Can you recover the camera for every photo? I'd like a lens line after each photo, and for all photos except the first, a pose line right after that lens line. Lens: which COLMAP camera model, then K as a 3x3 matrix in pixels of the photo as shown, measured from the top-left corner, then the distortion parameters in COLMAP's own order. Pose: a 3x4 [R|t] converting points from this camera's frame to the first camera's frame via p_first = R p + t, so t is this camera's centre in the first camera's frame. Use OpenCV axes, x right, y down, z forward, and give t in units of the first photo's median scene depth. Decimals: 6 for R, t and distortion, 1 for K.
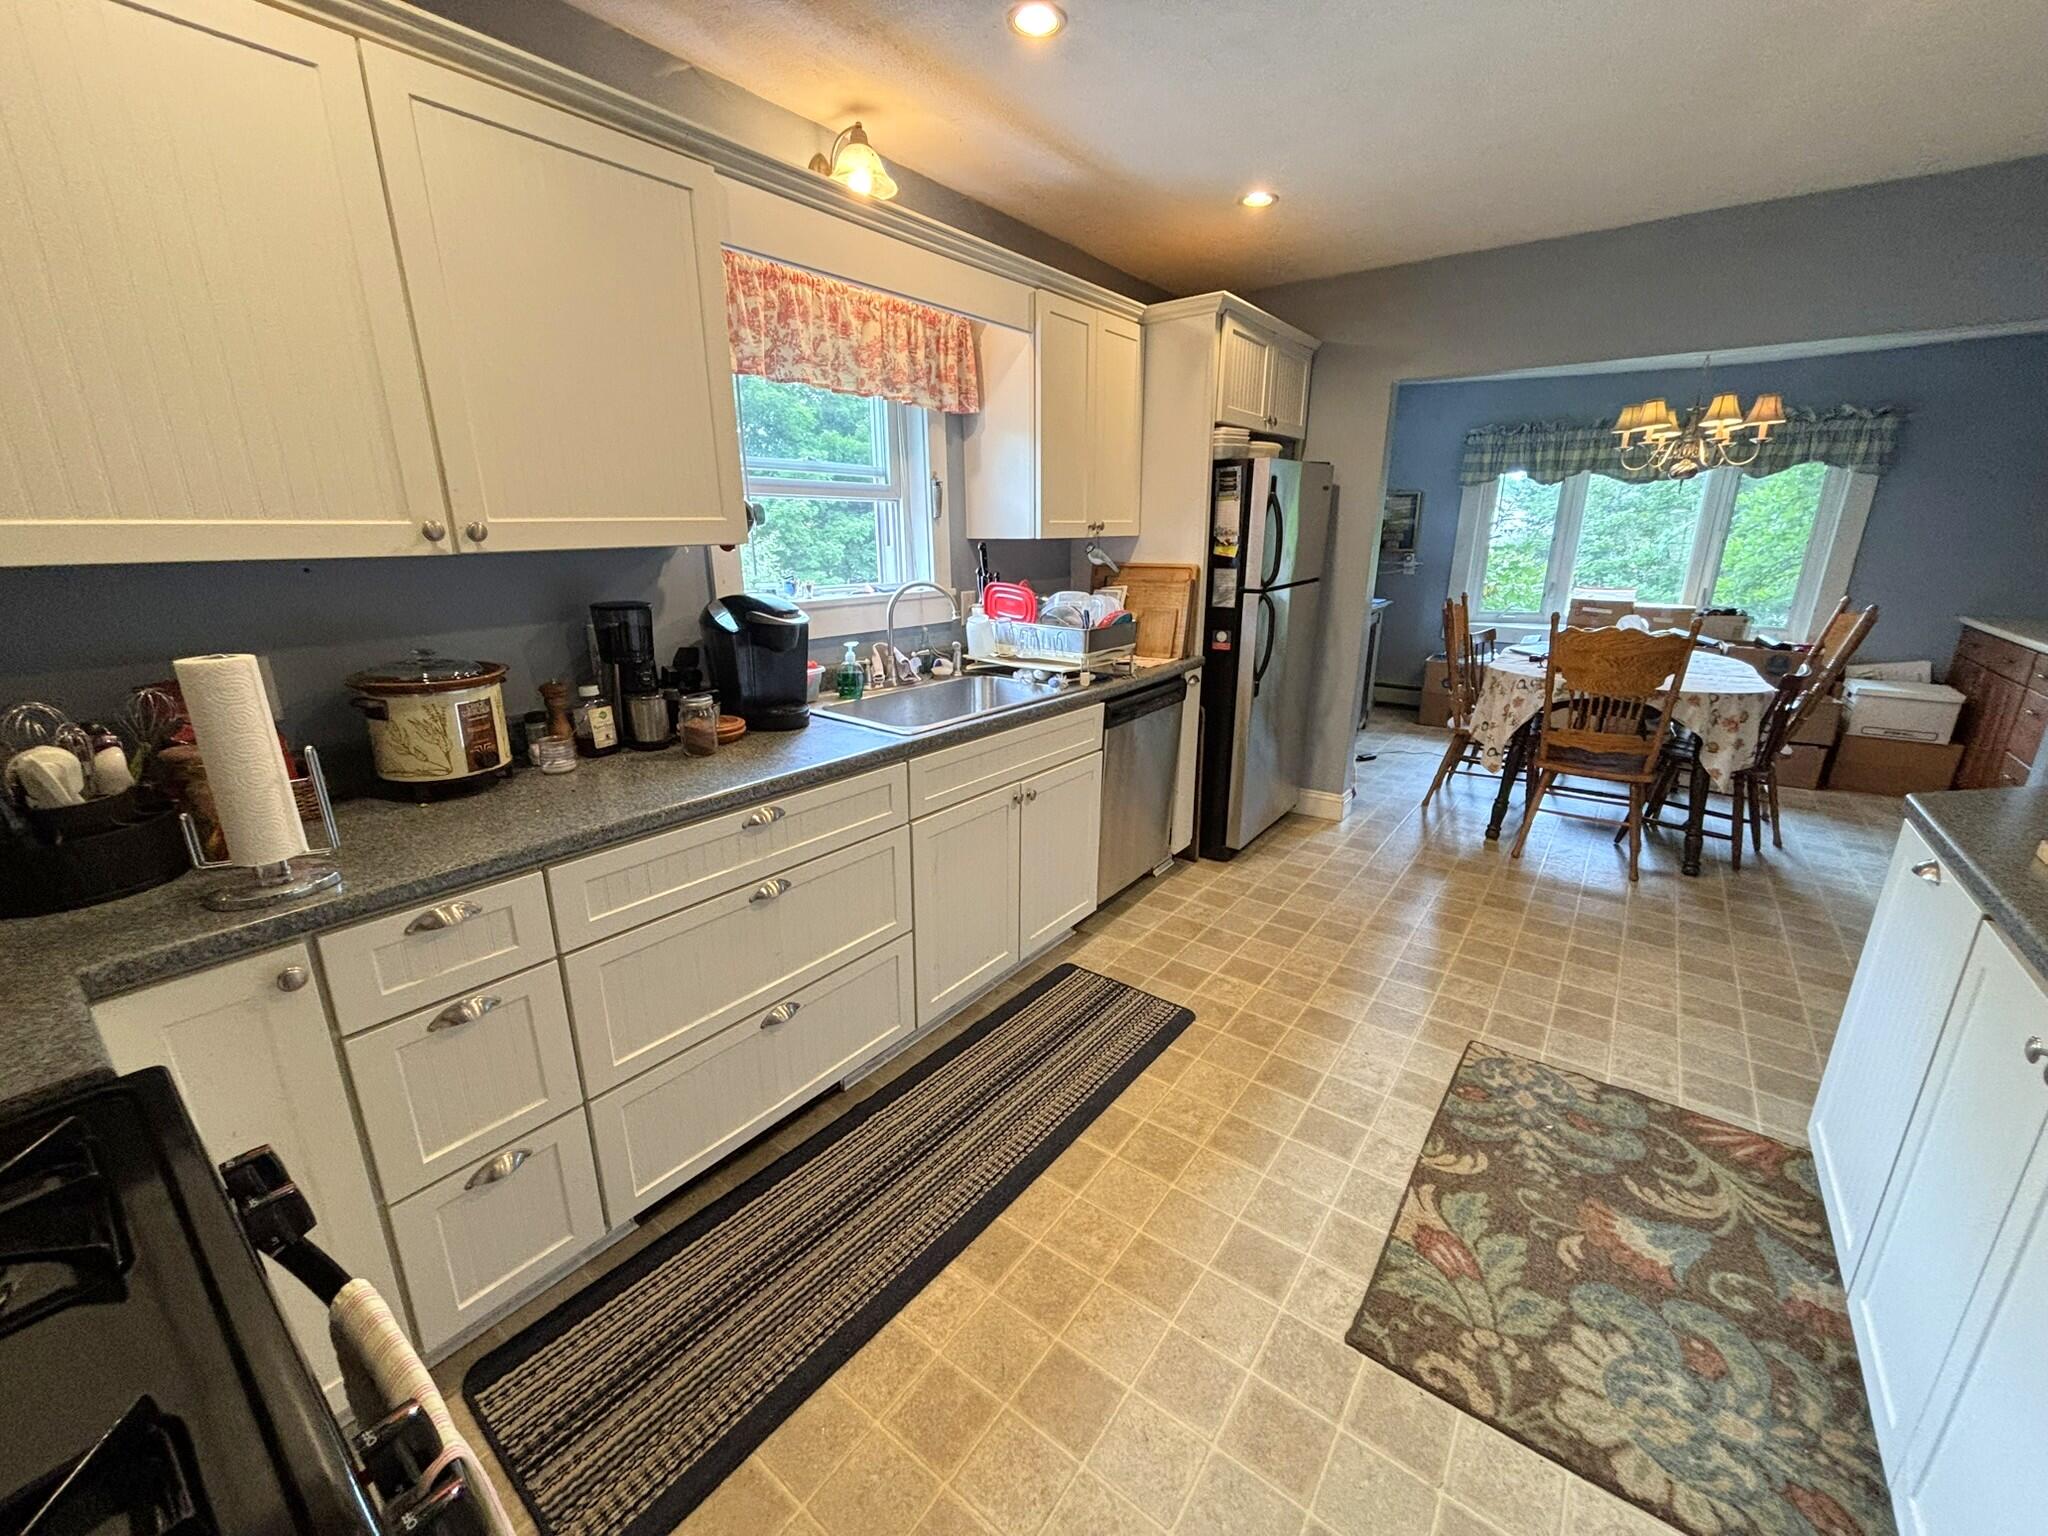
lens RADIAL K [[824.9, 0, 1014.0], [0, 824.9, 766.3], [0, 0, 1]] dist [0.001296, -0.000769]
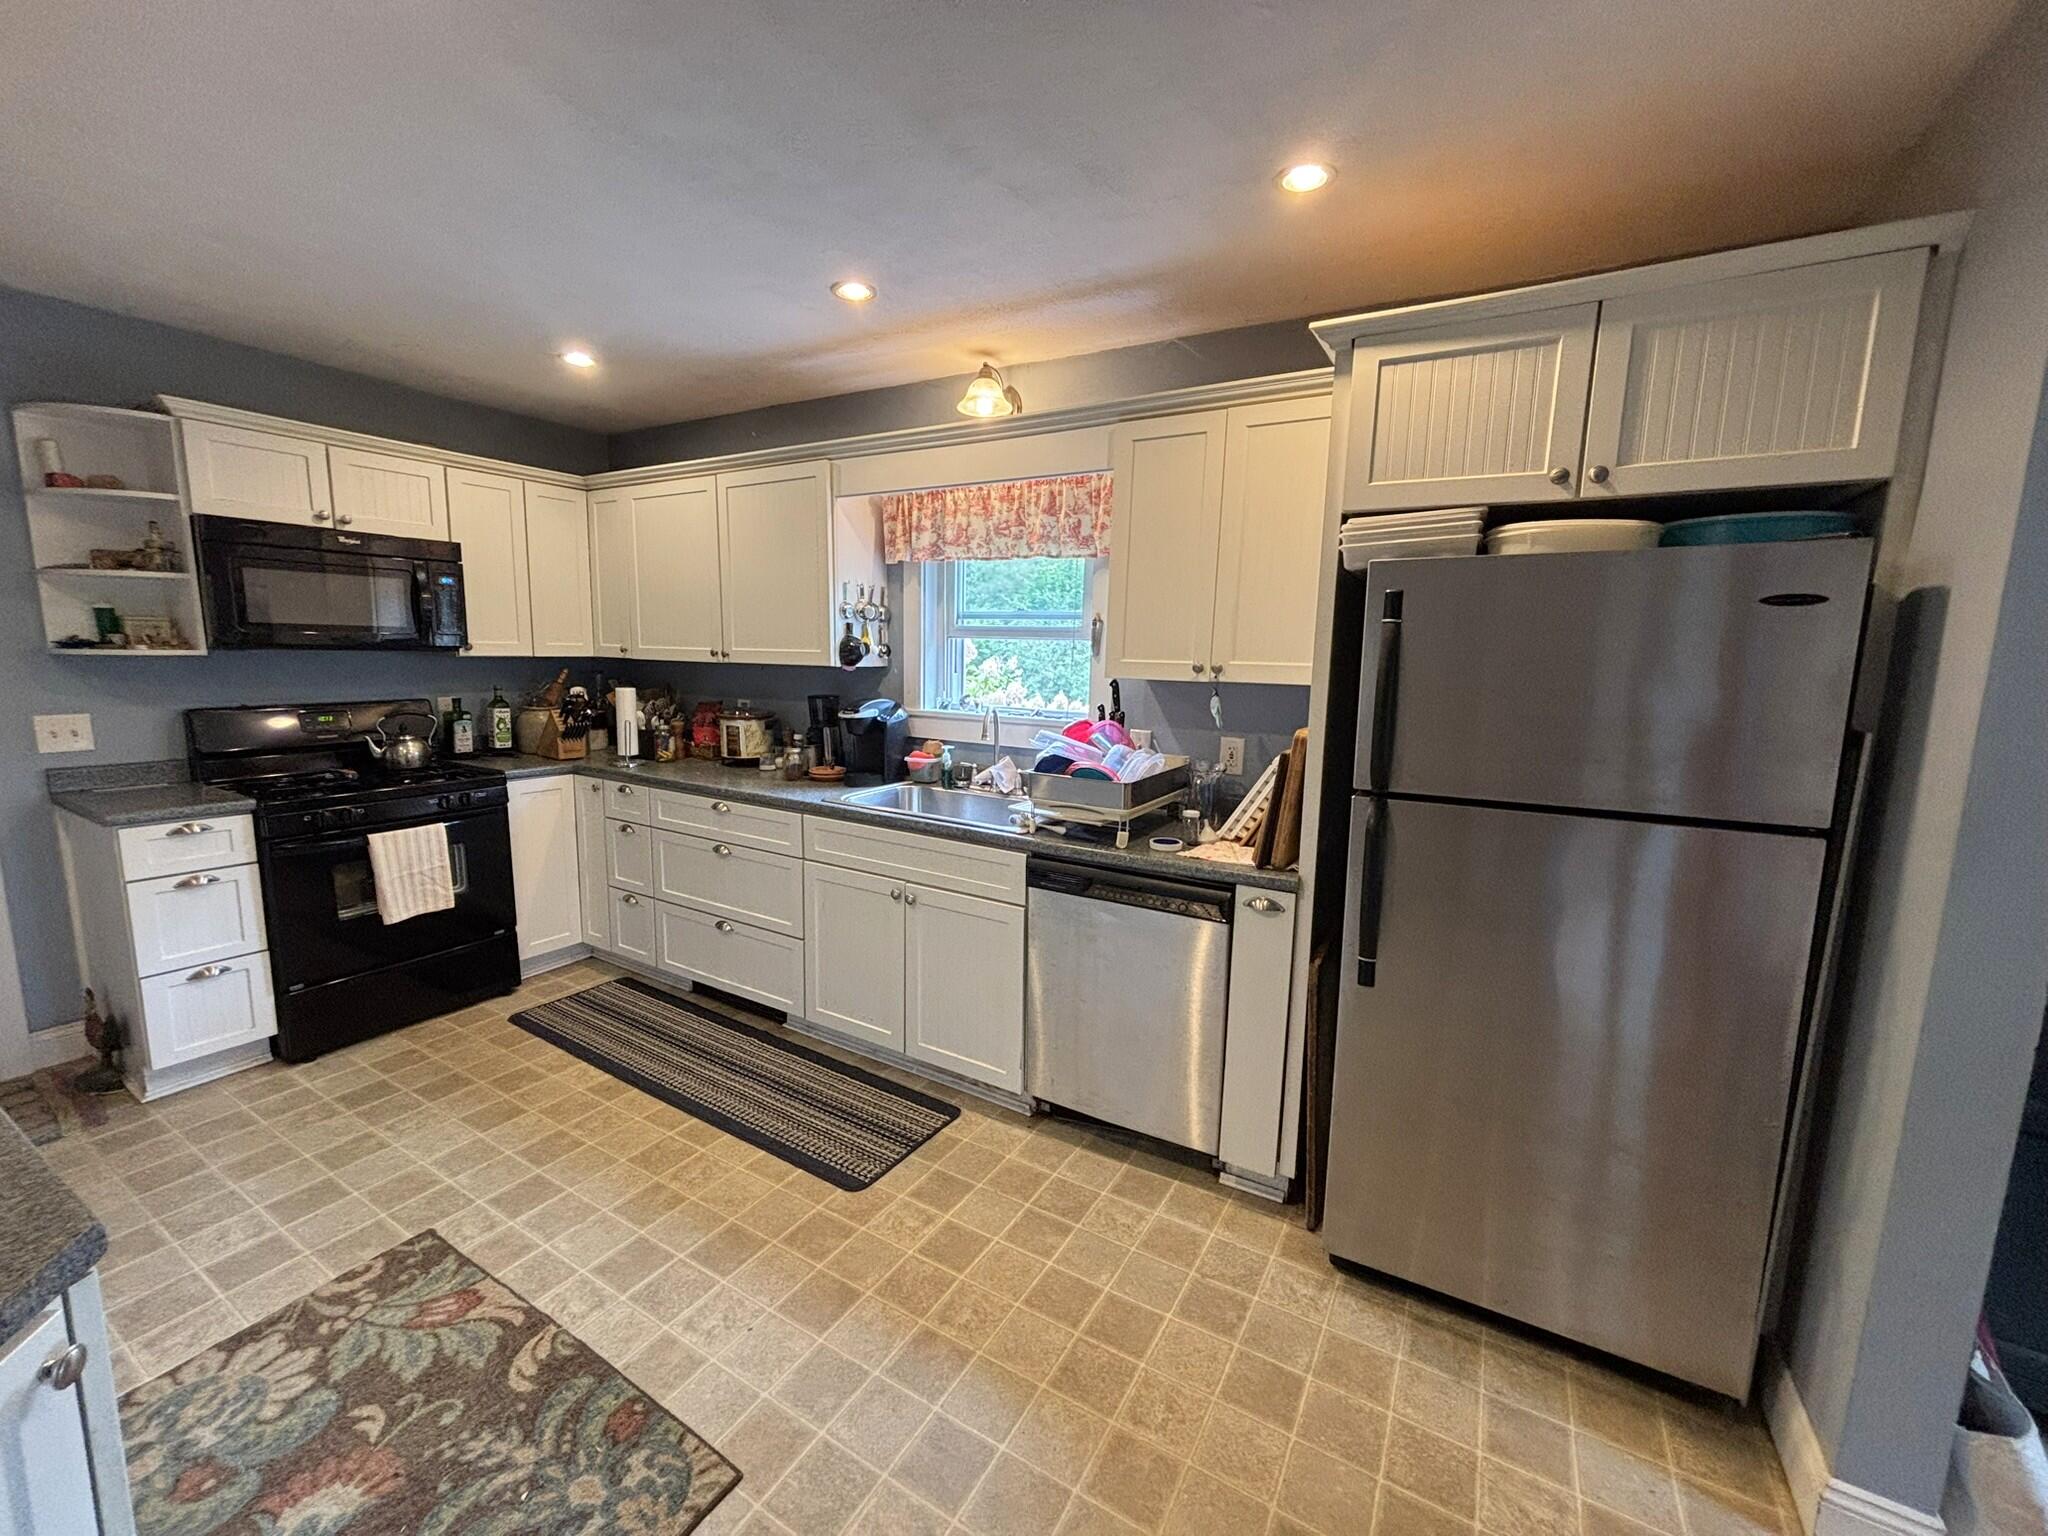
lens RADIAL K [[824.9, 0, 1027.5], [0, 824.9, 767.9], [0, 0, 1]] dist [0.001296, -0.000769]
pose [[0.112264, 0.143805, -0.983218, 1.396551], [-0.303424, 0.947175, 0.103889, -0.373567], [0.946219, 0.286669, 0.149967, 1.209585]]
